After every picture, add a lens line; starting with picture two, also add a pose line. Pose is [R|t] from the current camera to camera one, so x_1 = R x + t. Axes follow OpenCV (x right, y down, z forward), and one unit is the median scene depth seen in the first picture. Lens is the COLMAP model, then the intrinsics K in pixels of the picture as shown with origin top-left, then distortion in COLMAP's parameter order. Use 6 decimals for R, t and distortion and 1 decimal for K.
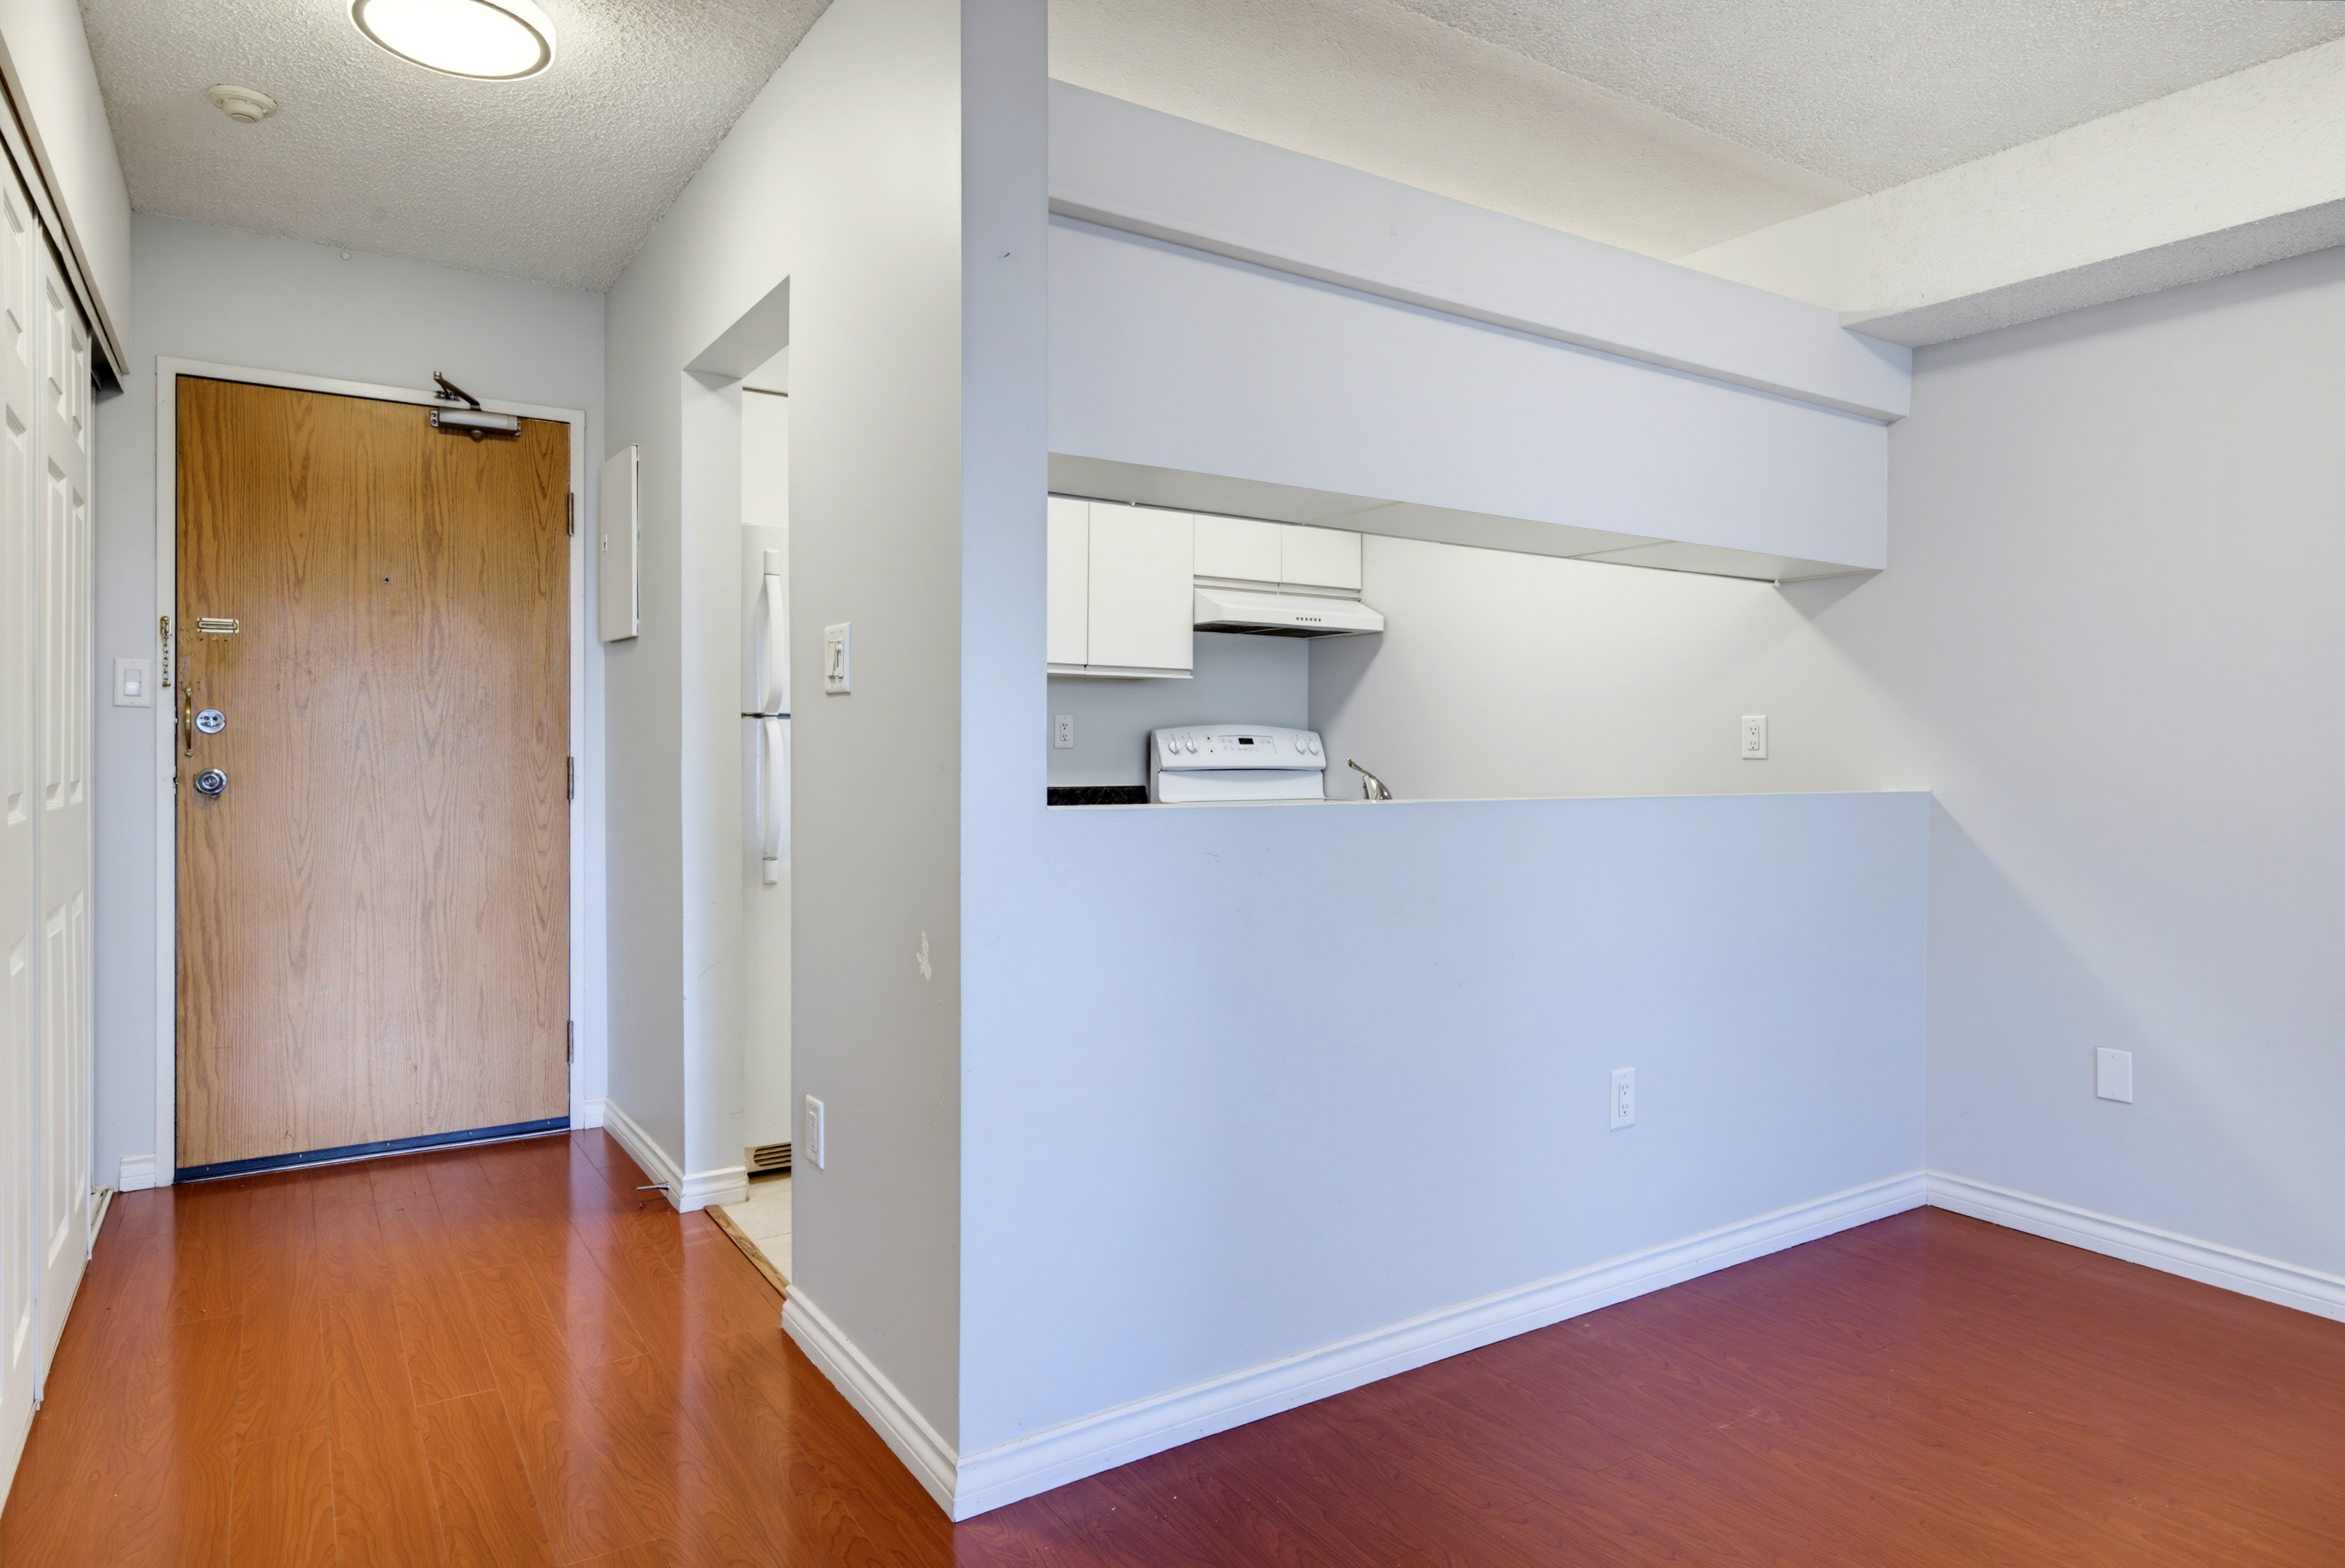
lens RADIAL K [[1382.1, 0, 1171.1], [0, 1382.1, 751.9], [0, 0, 1]] dist [0.000417, 0.000014]
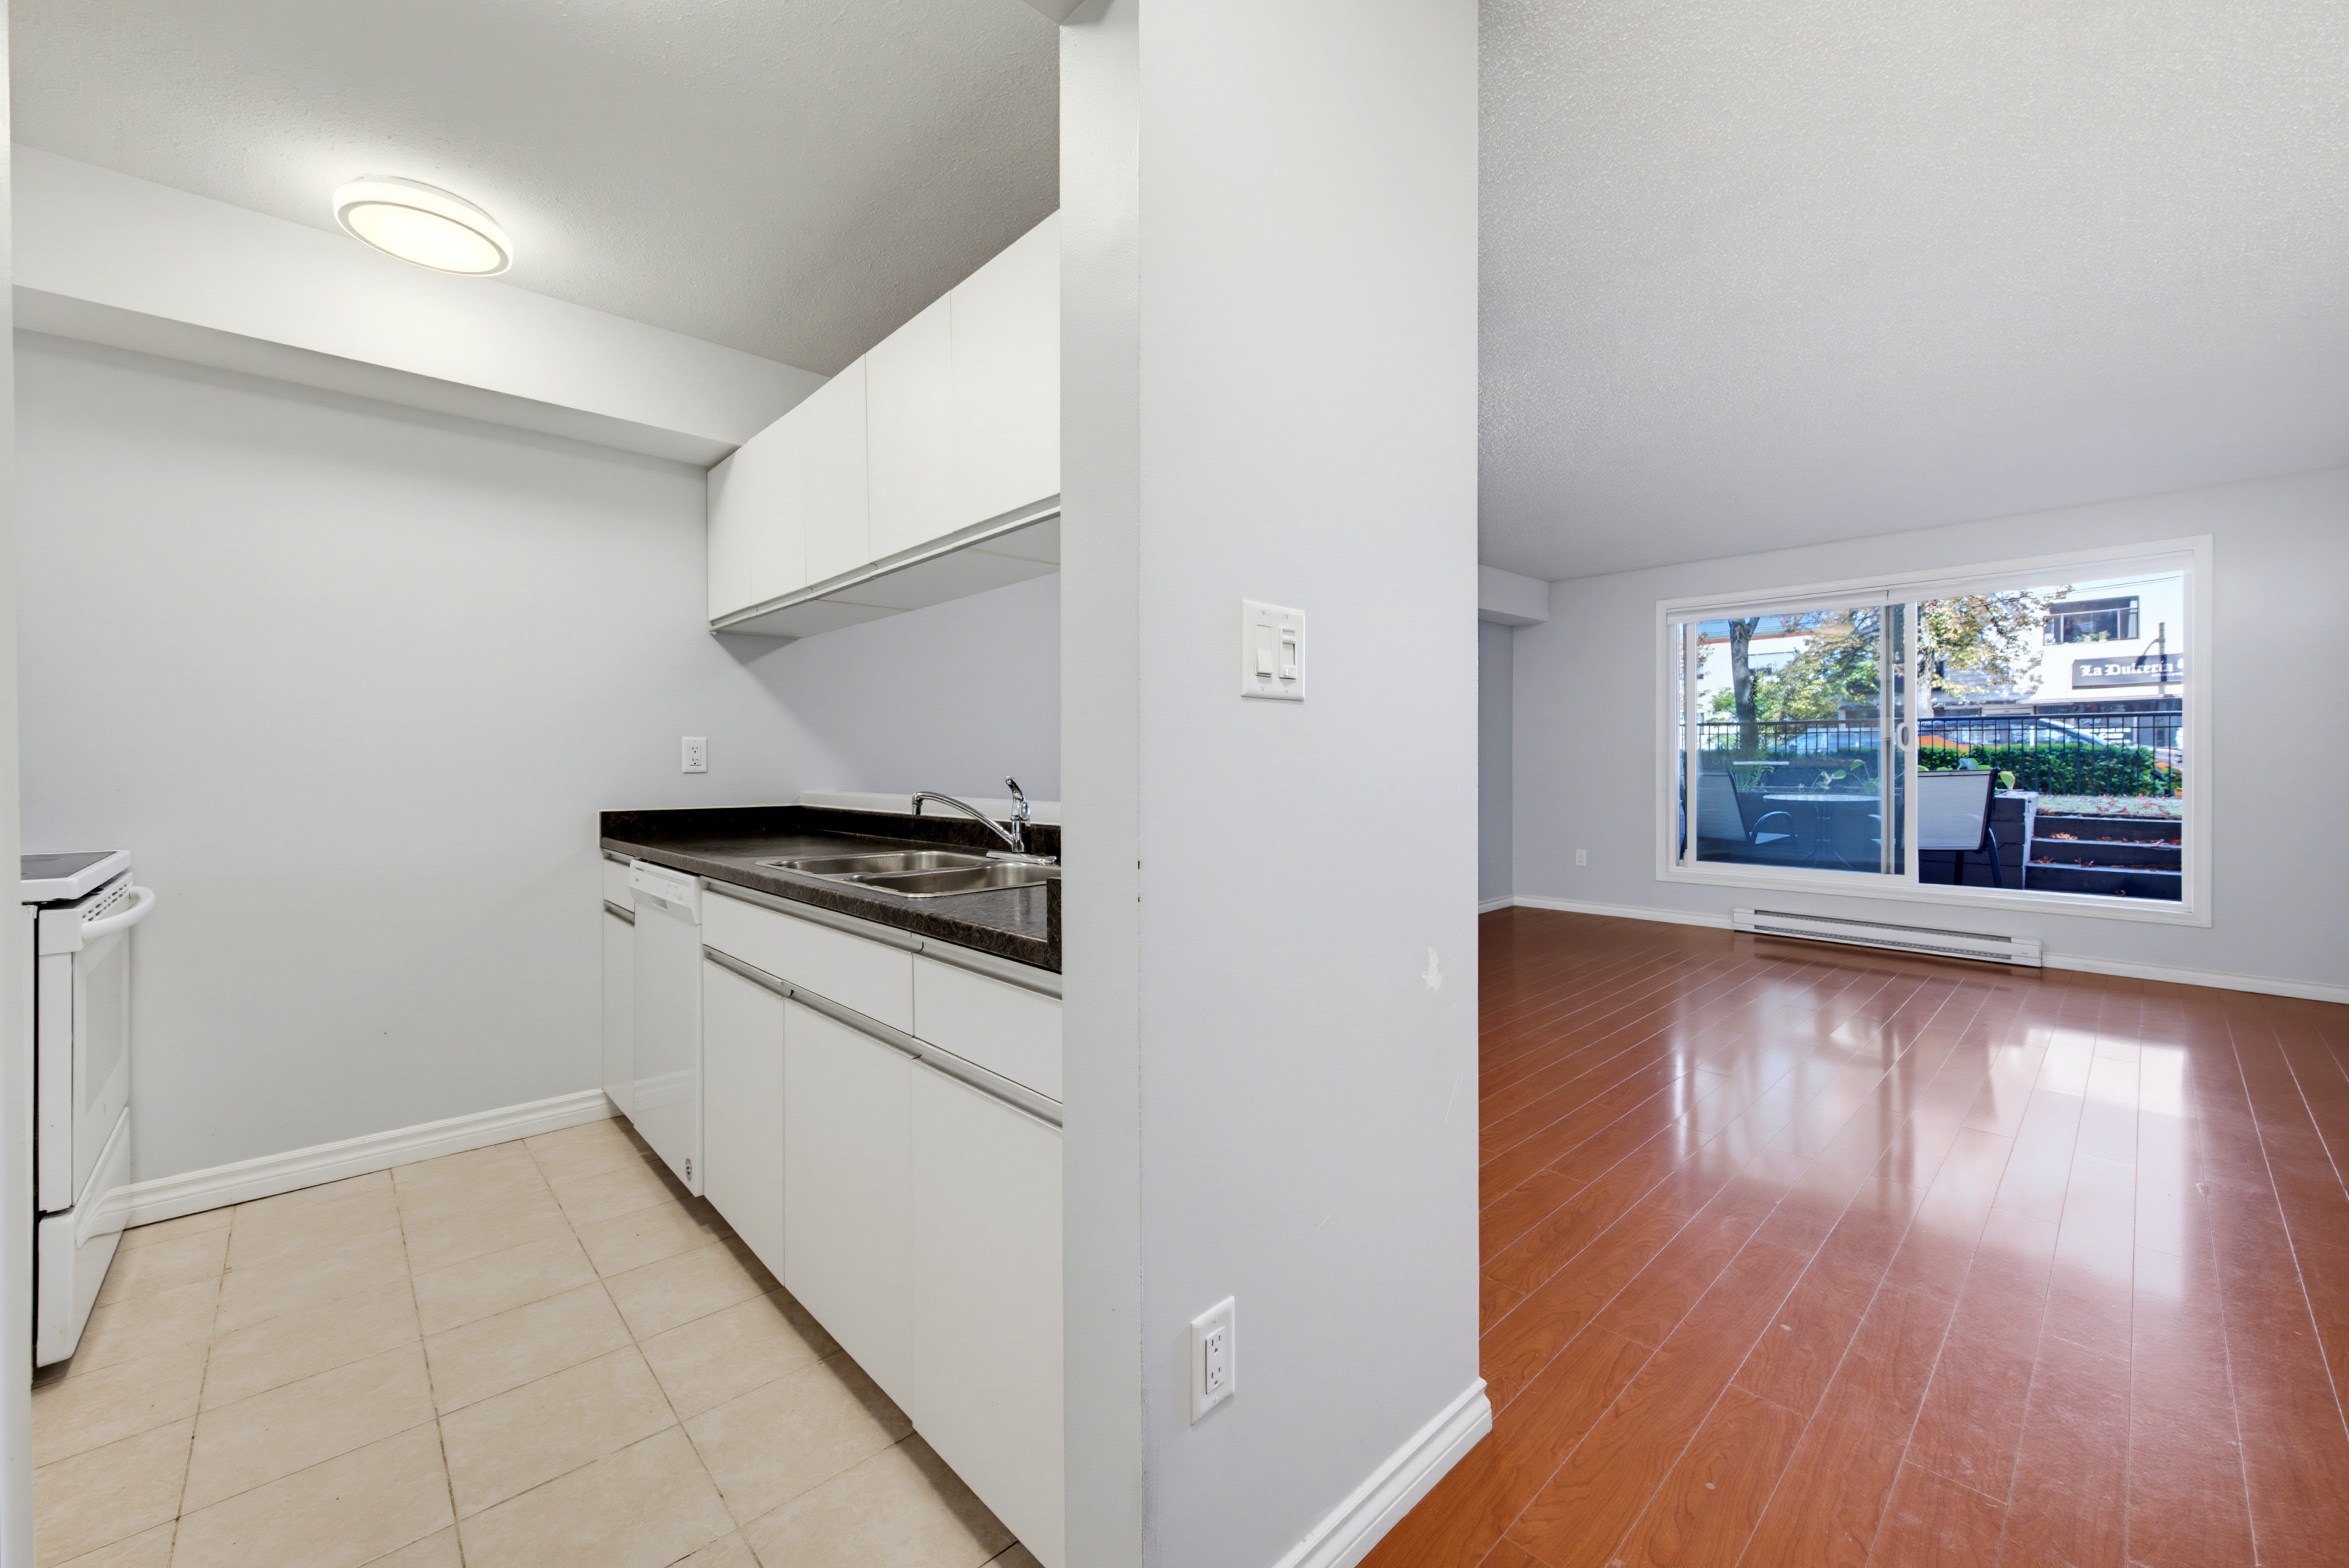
lens RADIAL K [[916.0, 0, 1180.6], [0, 916.0, 761.3], [0, 0, 1]] dist [0.000469, 0.000126]
pose [[-0.170750, -0.005689, 0.985298, -0.345469], [0.006538, 0.999955, 0.006906, -0.006035], [-0.985293, 0.007621, -0.170706, 0.547909]]
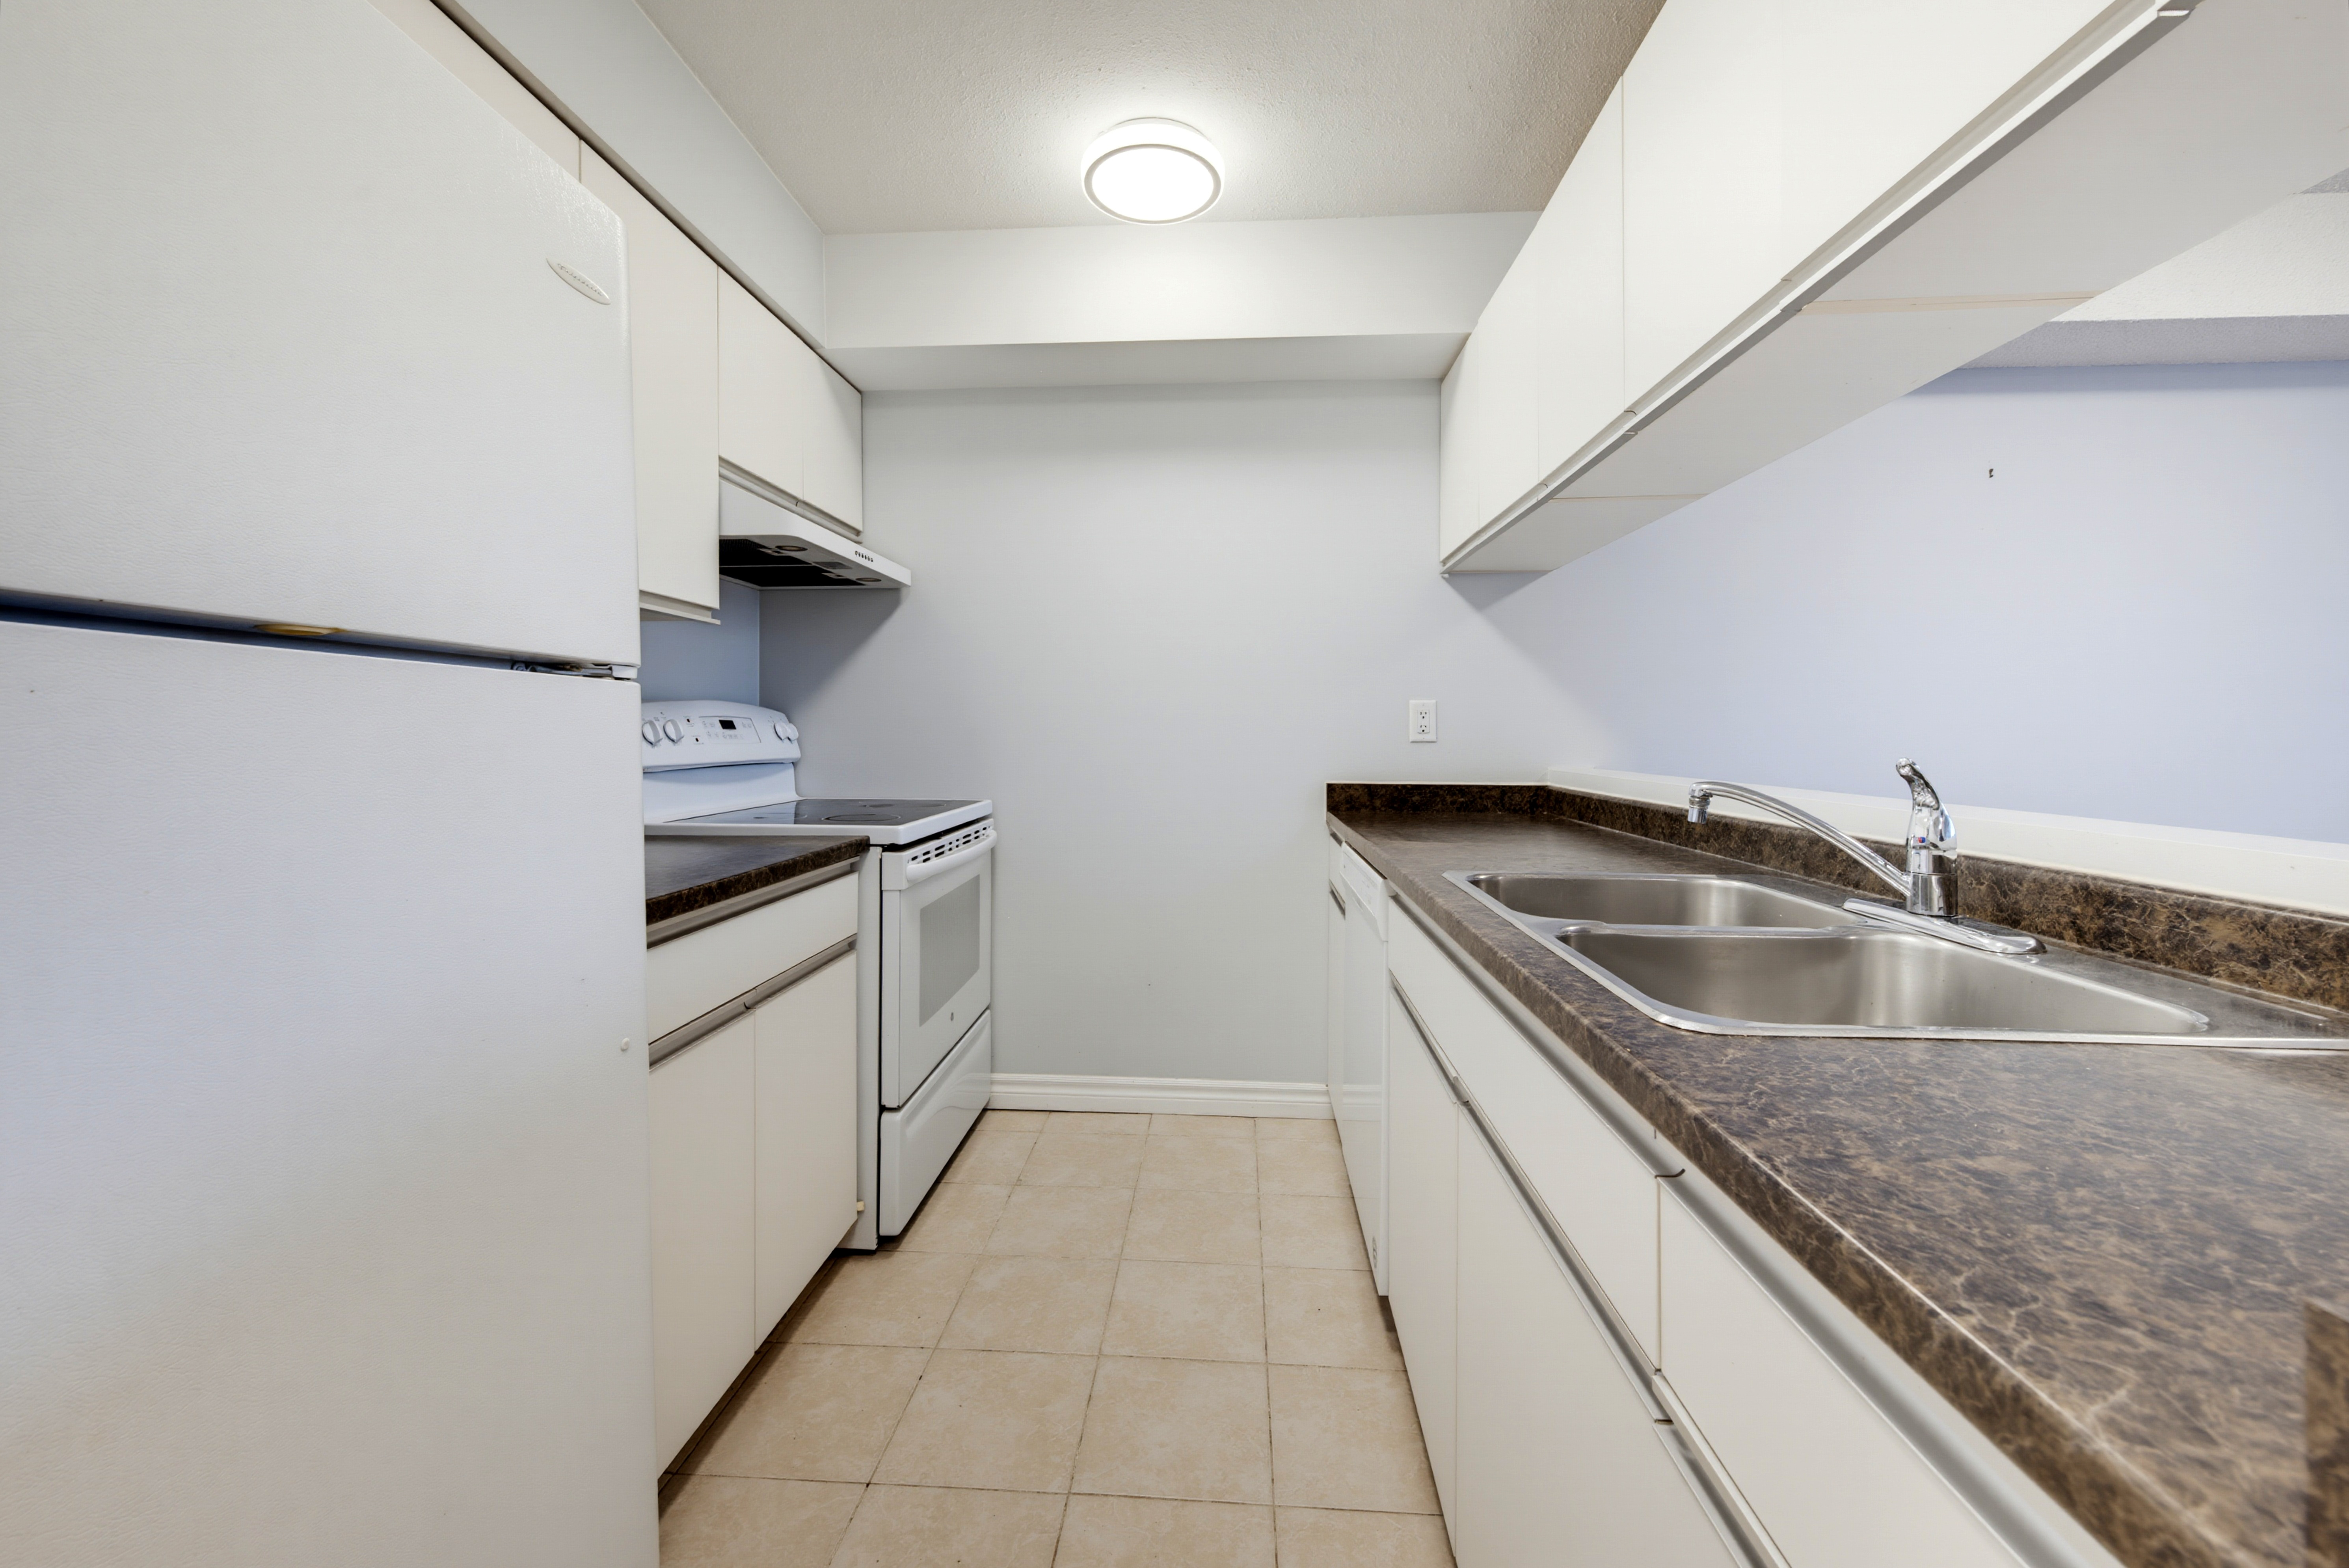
lens RADIAL K [[931.7, 0, 1180.0], [0, 931.7, 747.9], [0, 0, 1]] dist [0.000548, 0.000093]
pose [[0.595204, -0.019624, 0.803335, -0.191569], [0.006030, 0.999783, 0.019956, -0.004219], [-0.803552, -0.007034, 0.595193, 0.559533]]
